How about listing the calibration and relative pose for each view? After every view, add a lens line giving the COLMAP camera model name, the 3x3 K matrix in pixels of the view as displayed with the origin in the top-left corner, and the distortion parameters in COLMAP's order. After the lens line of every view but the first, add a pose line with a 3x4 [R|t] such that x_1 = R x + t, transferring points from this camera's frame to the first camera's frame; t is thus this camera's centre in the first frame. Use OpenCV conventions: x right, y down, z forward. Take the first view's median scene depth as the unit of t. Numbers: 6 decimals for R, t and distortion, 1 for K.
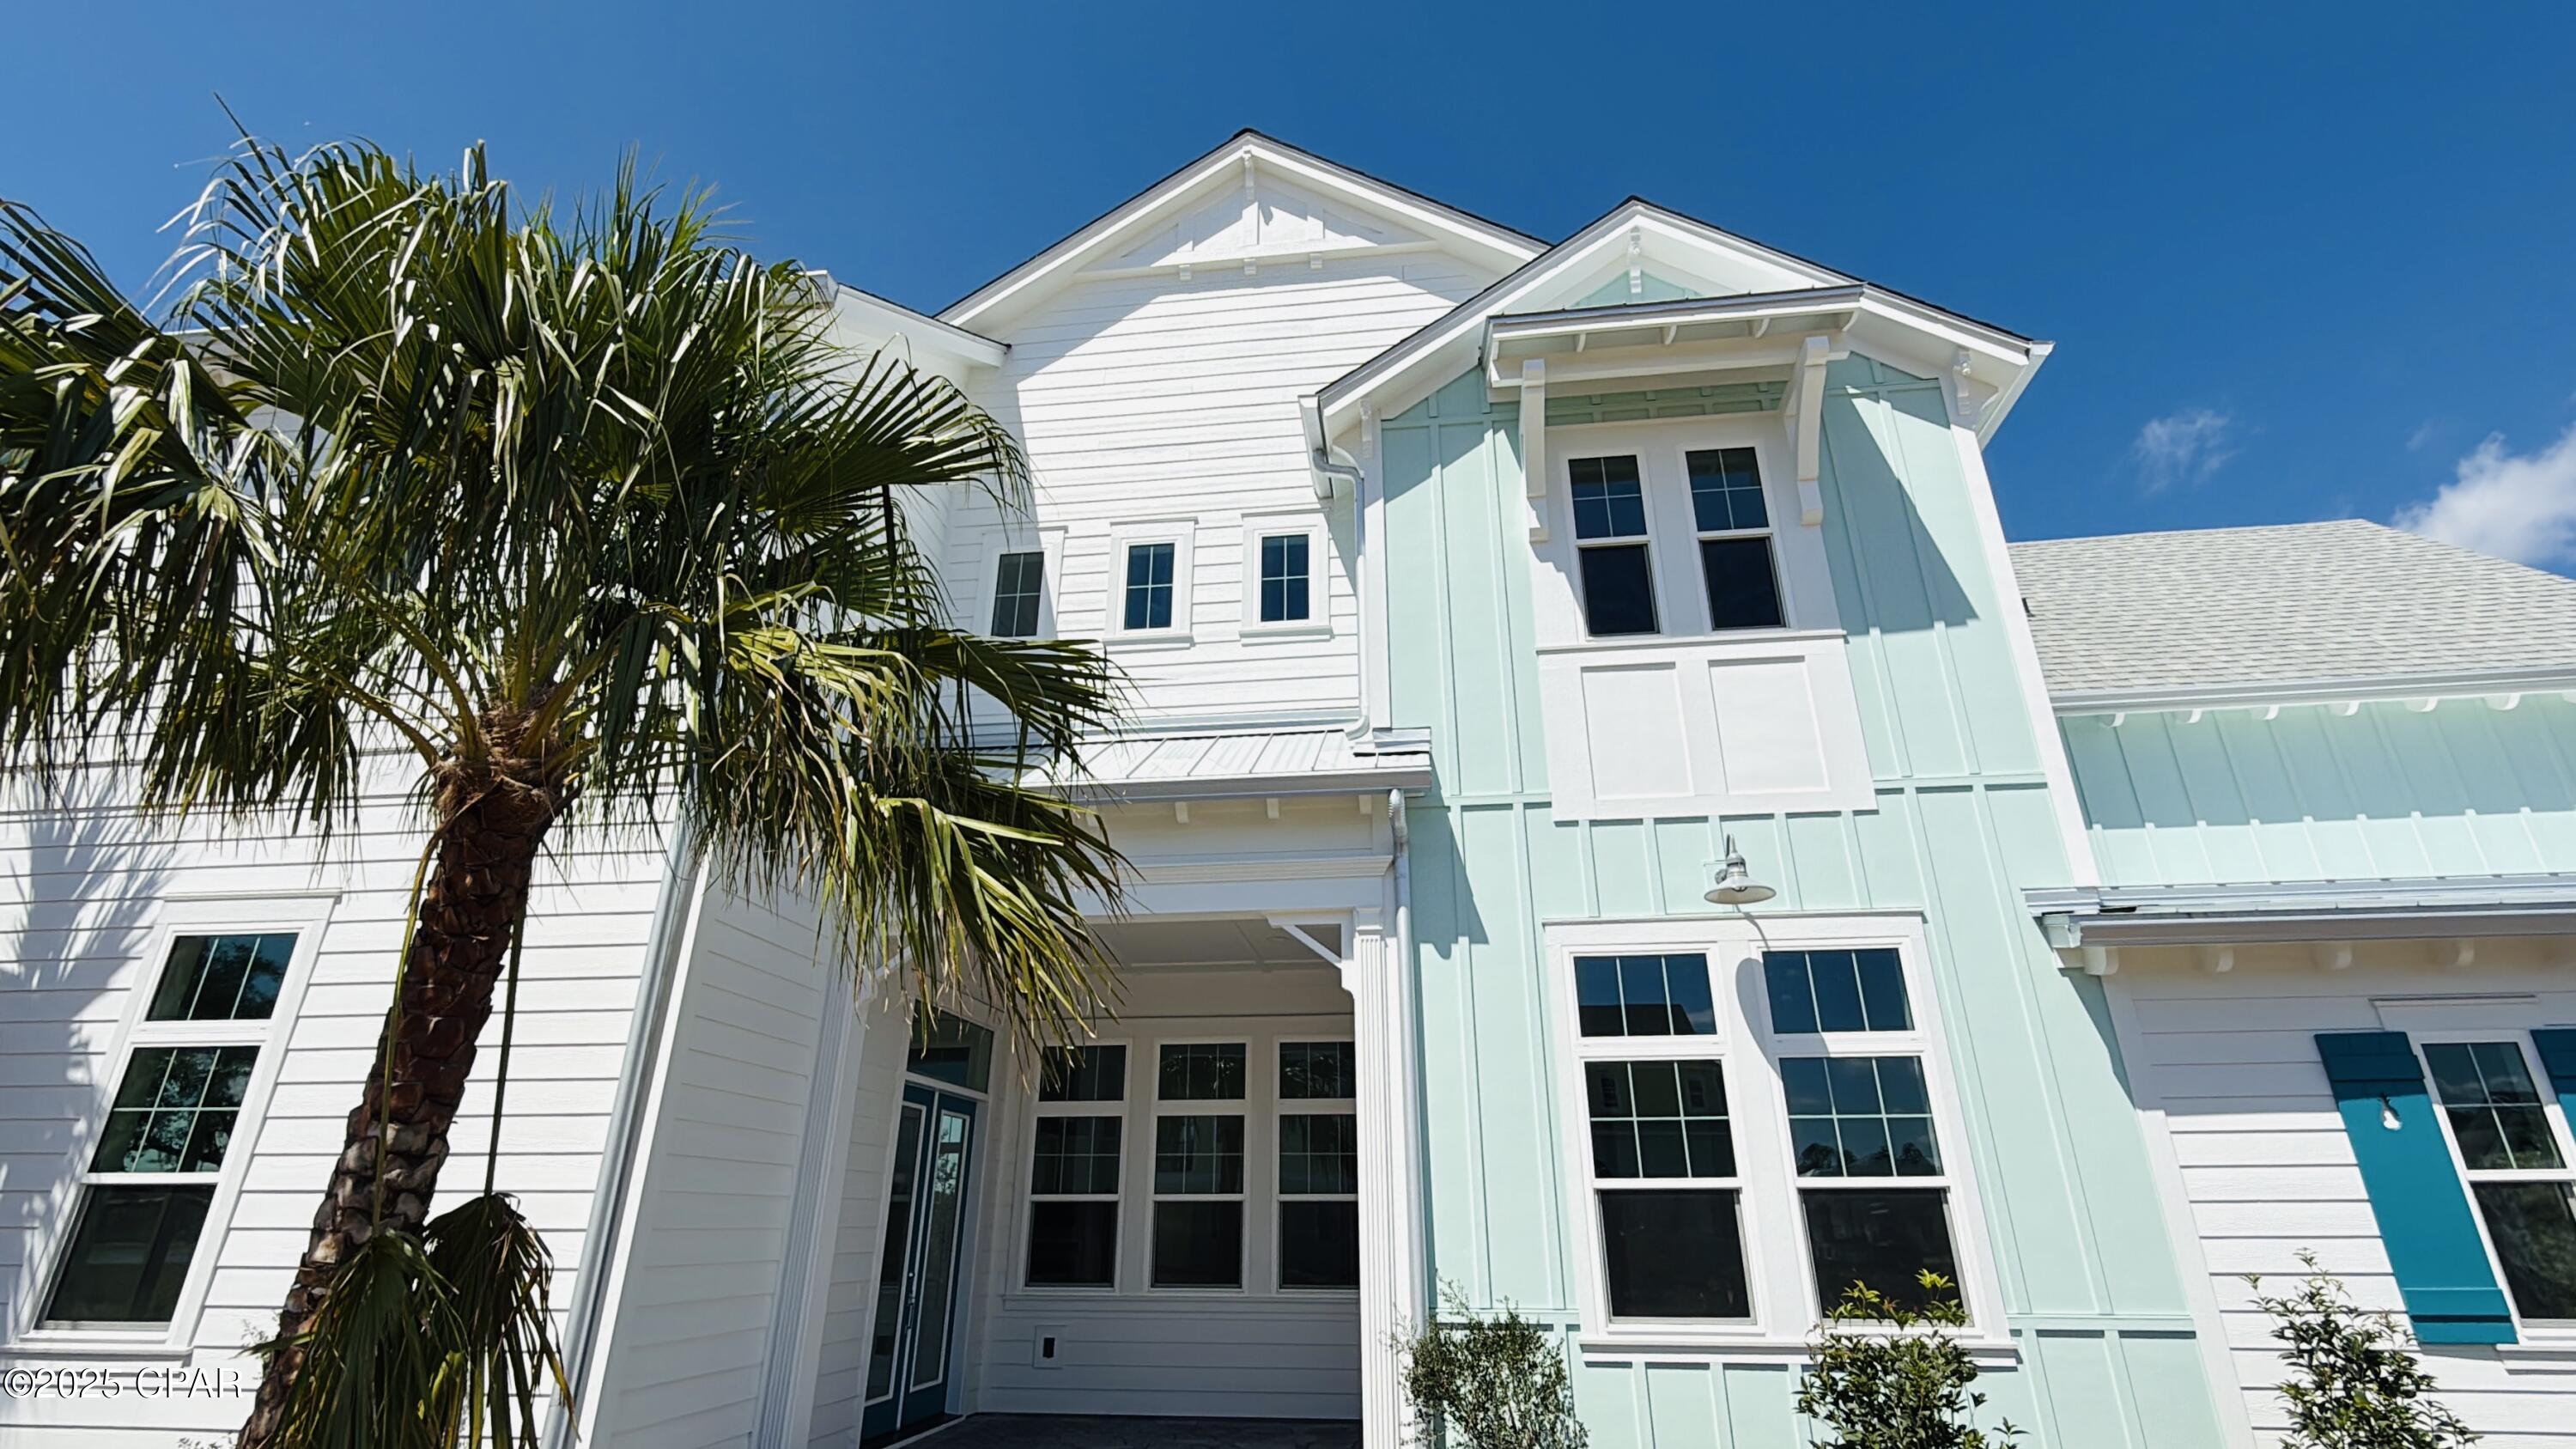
lens RADIAL K [[1186.7, 0, 1284.2], [0, 1186.7, 724.6], [0, 0, 1]] dist [-0.001138, 0.001234]
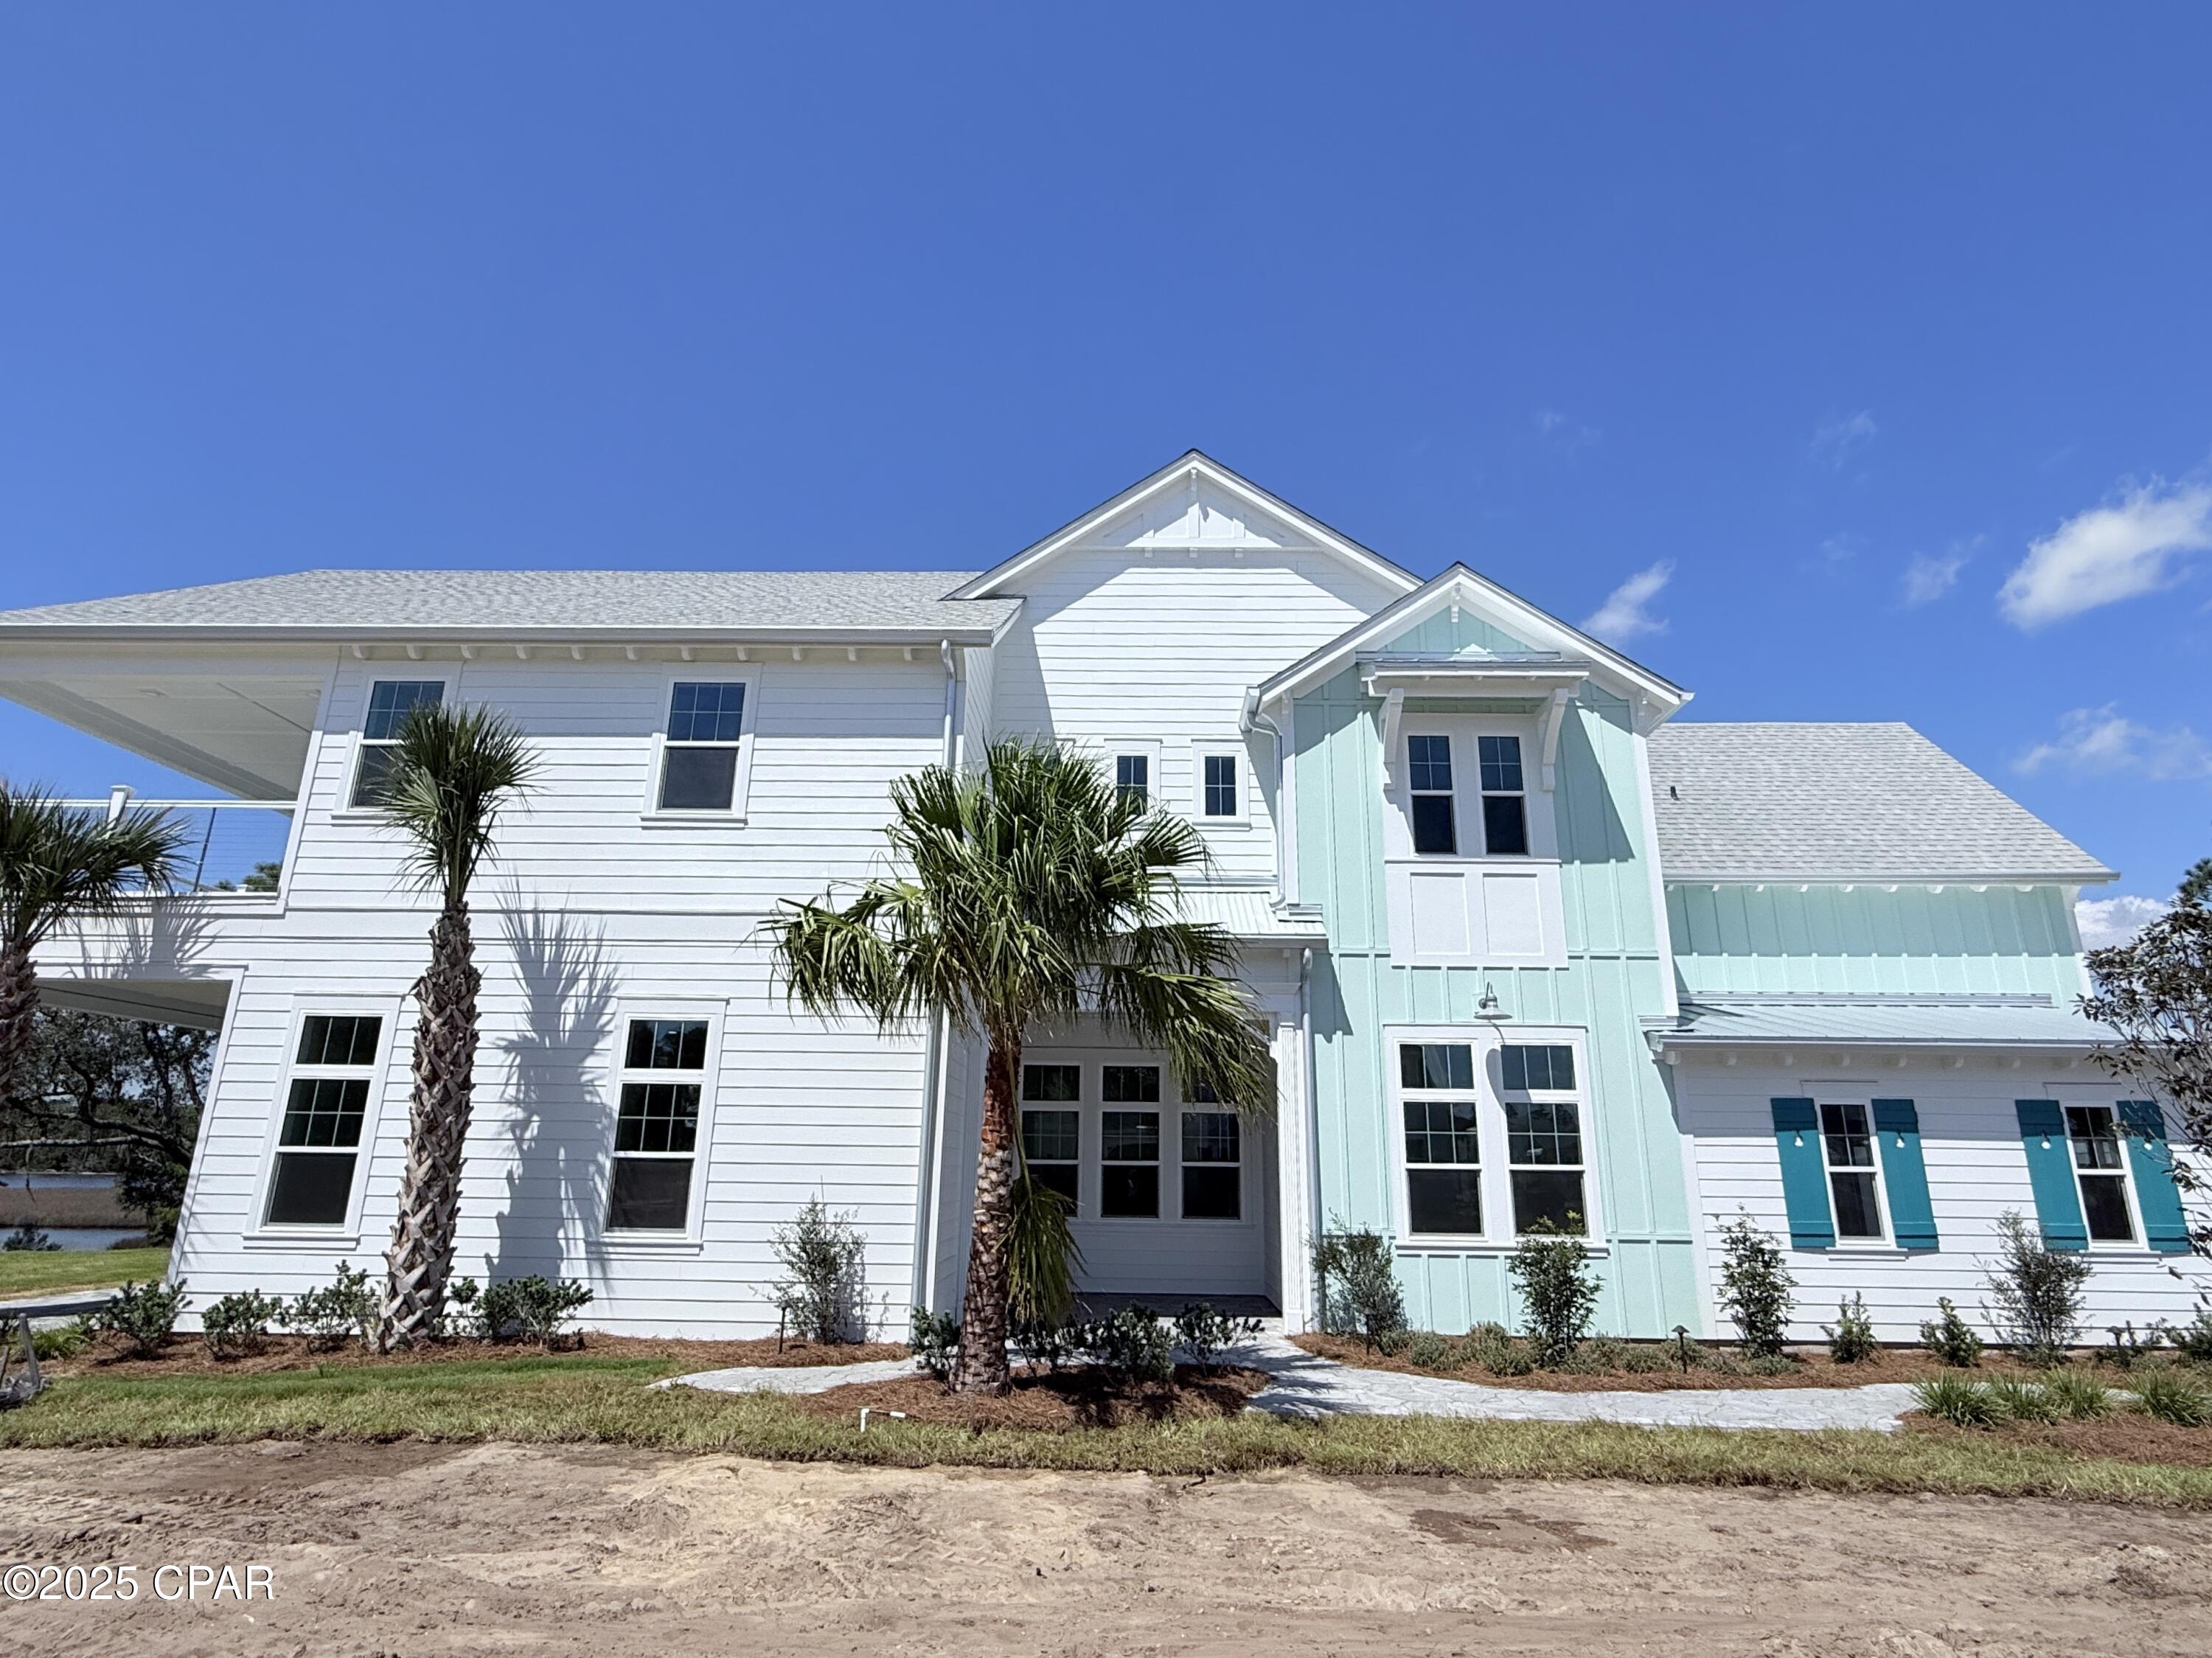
lens RADIAL K [[1176.0, 0, 1109.7], [0, 1176.0, 832.3], [0, 0, 1]] dist [-0.000932, 0.000491]
pose [[0.994435, 0.040559, 0.097229, -0.380678], [-0.052329, 0.991181, 0.121743, -0.317832], [-0.091434, -0.126154, 0.987788, -0.684317]]
